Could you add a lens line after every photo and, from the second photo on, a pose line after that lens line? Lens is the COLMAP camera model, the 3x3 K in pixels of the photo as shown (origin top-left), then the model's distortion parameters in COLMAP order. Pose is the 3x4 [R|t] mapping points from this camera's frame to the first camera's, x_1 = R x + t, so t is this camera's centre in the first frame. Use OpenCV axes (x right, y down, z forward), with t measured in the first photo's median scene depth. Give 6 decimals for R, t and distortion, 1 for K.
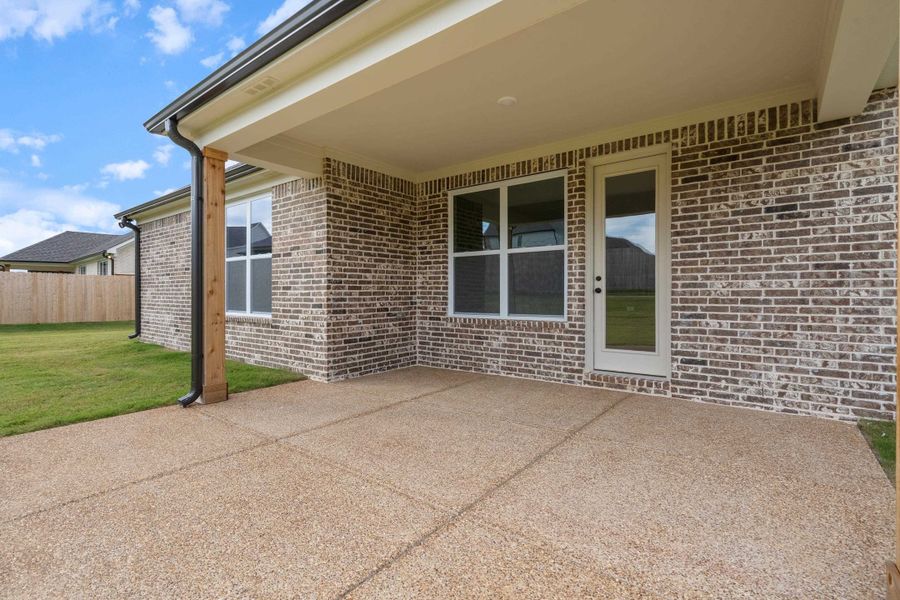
lens RADIAL K [[430.9, 0, 448.7], [0, 430.9, 292.6], [0, 0, 1]] dist [-0.000019, 0.000113]
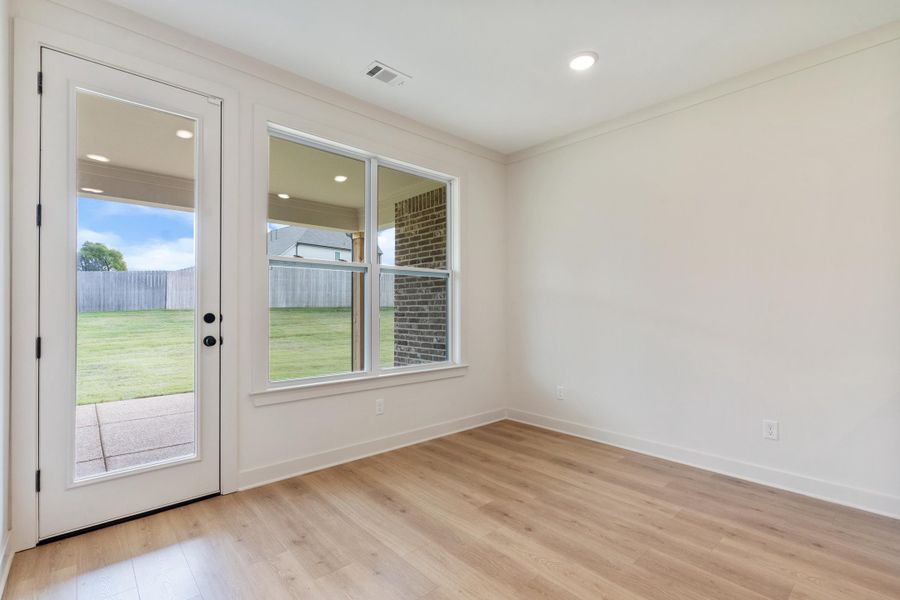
lens RADIAL K [[412.9, 0, 448.8], [0, 412.9, 308.1], [0, 0, 1]] dist [-0.000384, 0.000140]
pose [[-0.179224, -0.001148, -0.983808, 0.708251], [0.001114, 0.999998, -0.001370, -0.038519], [0.983808, -0.001341, -0.179223, 1.261139]]
